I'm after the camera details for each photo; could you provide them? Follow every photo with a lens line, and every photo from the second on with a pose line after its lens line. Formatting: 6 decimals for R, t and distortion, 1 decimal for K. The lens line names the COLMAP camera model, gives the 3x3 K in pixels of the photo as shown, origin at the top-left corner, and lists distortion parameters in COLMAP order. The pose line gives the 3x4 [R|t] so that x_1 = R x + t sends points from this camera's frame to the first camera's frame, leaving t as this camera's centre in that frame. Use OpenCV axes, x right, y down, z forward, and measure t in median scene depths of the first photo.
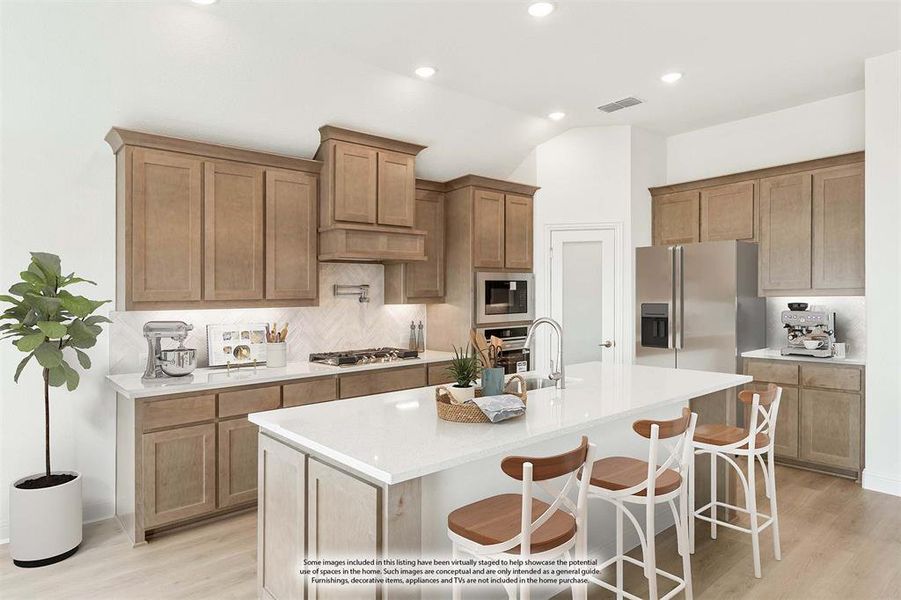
lens RADIAL K [[537.5, 0, 450.5], [0, 537.5, 300.0], [0, 0, 1]] dist [-0.001869, -0.000368]
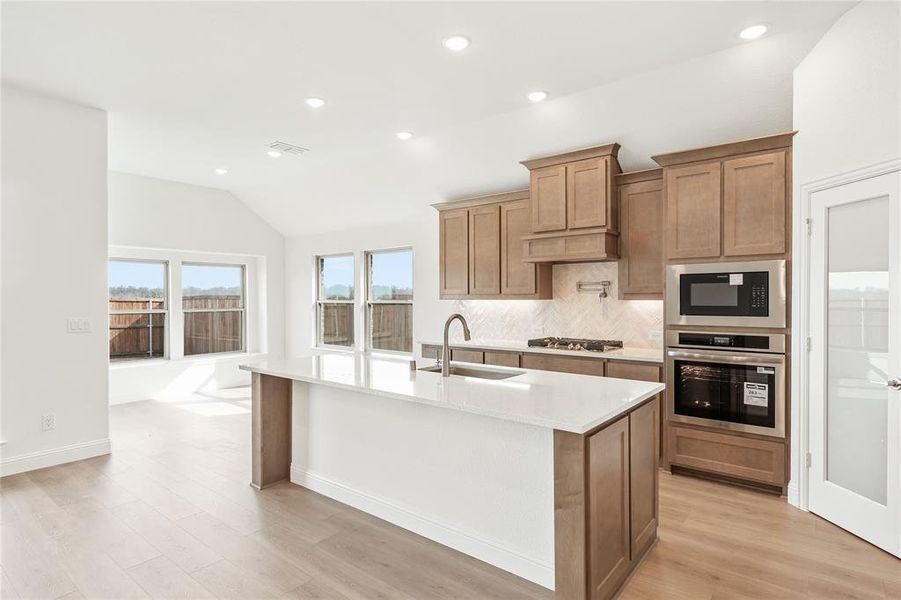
lens RADIAL K [[478.9, 0, 449.4], [0, 478.9, 304.0], [0, 0, 1]] dist [-0.000981, -0.000822]
pose [[0.177865, 0.031813, -0.983541, 0.747960], [-0.004265, 0.999493, 0.031557, -0.012056], [0.984046, -0.001418, 0.177910, 0.513723]]
